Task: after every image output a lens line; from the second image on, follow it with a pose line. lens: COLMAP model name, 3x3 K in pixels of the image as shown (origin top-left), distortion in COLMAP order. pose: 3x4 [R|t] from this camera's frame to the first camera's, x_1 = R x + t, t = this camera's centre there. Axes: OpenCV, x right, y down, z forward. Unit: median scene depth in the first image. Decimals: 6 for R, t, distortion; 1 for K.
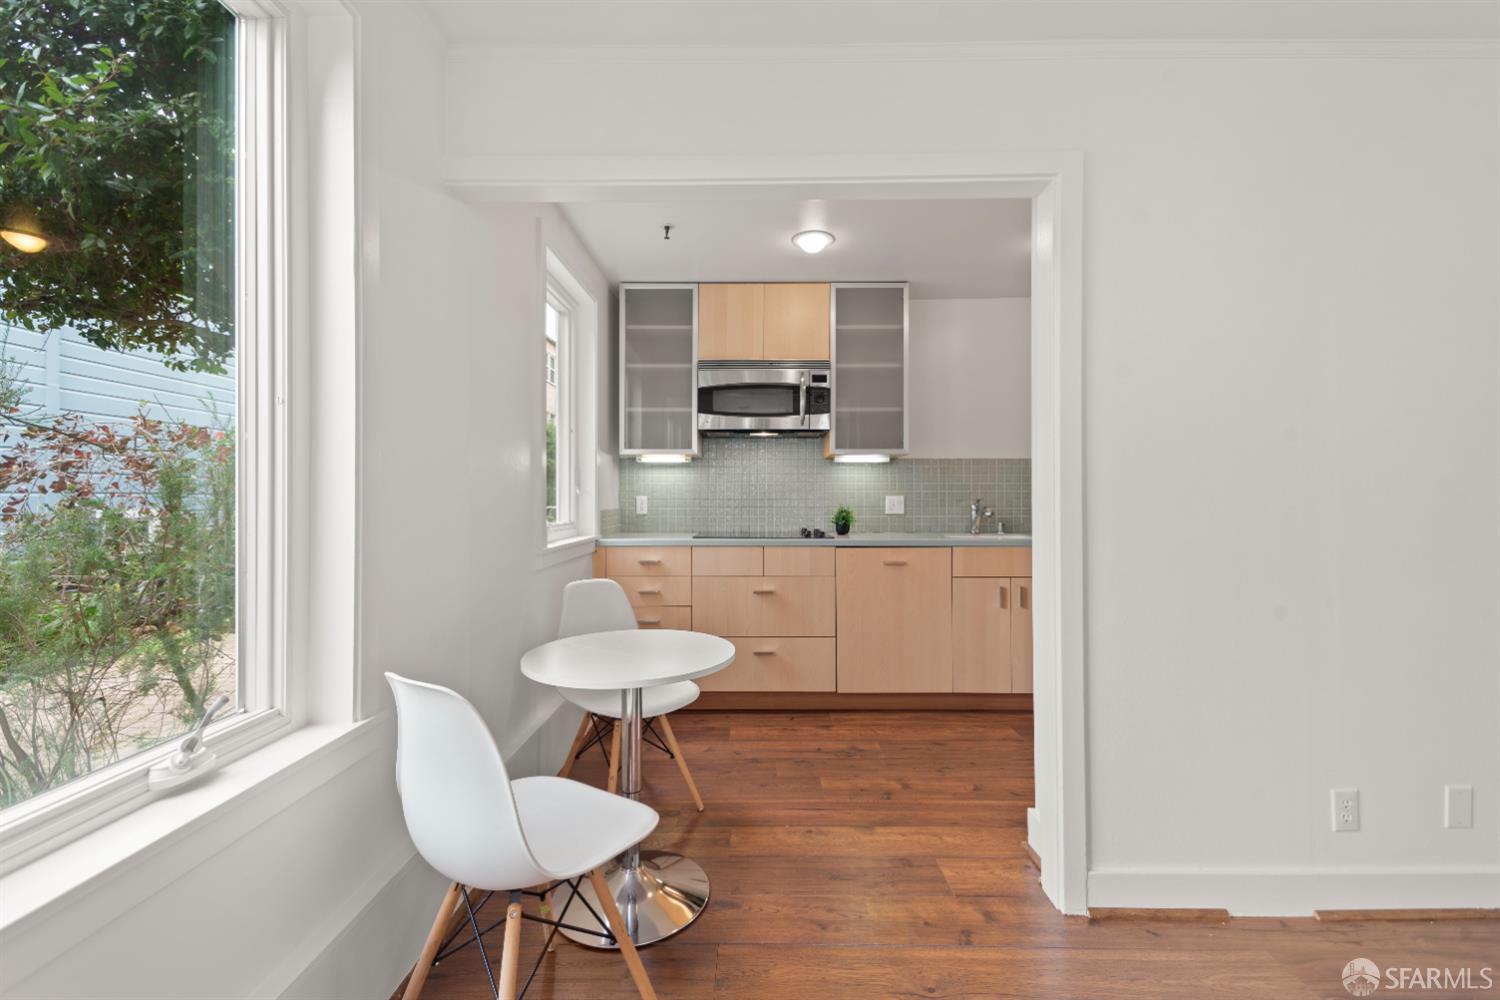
lens RADIAL K [[625.0, 0, 750.7], [0, 625.0, 503.4], [0, 0, 1]] dist [0.017387, -0.004141]
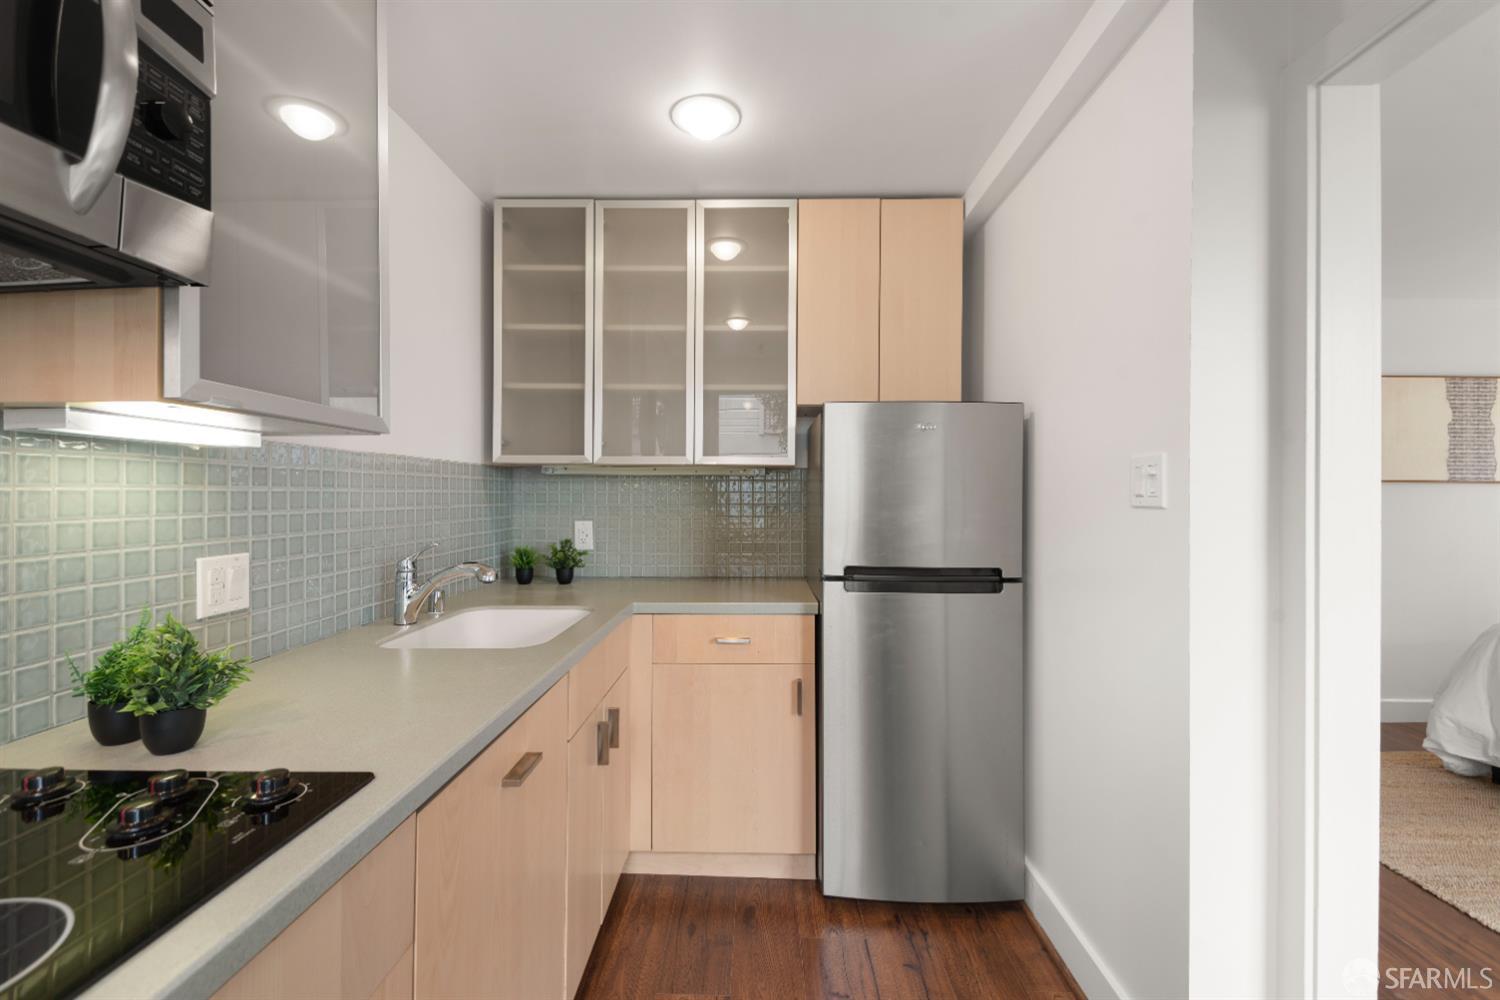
lens RADIAL K [[625.0, 0, 753.5], [0, 625.0, 493.3], [0, 0, 1]] dist [0.017387, -0.004141]
pose [[0.002031, 0.002925, 0.999994, -0.091649], [0.001870, 0.999994, -0.002929, -0.044636], [-0.999996, 0.001876, 0.002025, 0.791672]]
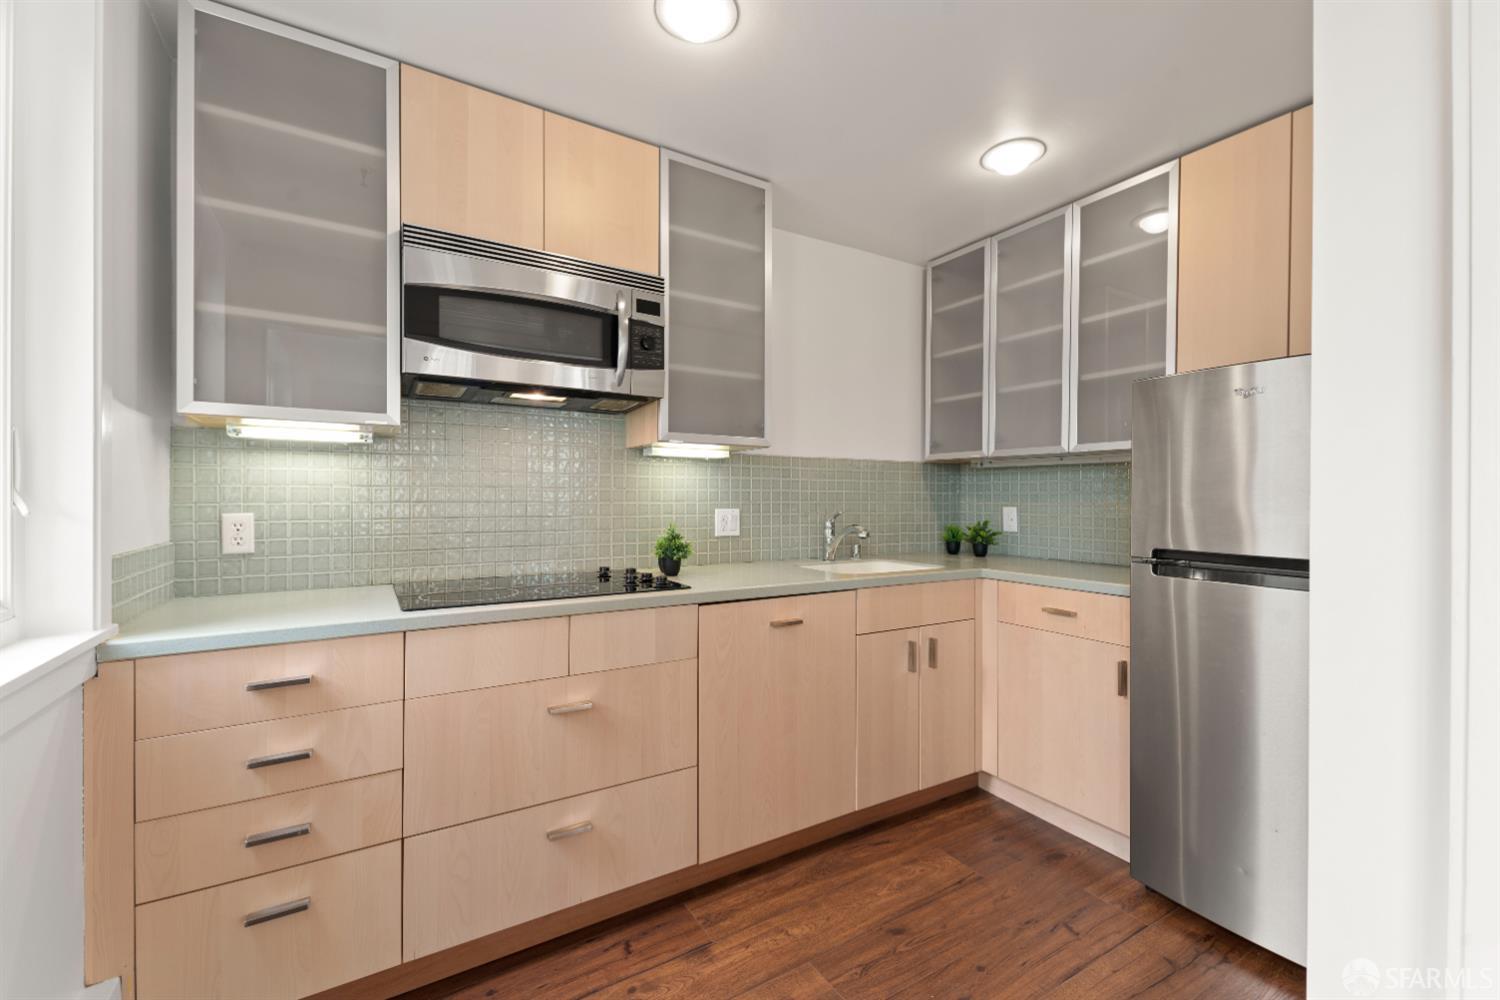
lens RADIAL K [[625.0, 0, 742.8], [0, 625.0, 499.8], [0, 0, 1]] dist [0.017387, -0.004141]
pose [[0.844130, 0.001629, 0.536136, -0.121269], [-0.002575, 0.999996, 0.001017, -0.024085], [-0.536132, -0.002239, 0.844131, 0.463579]]
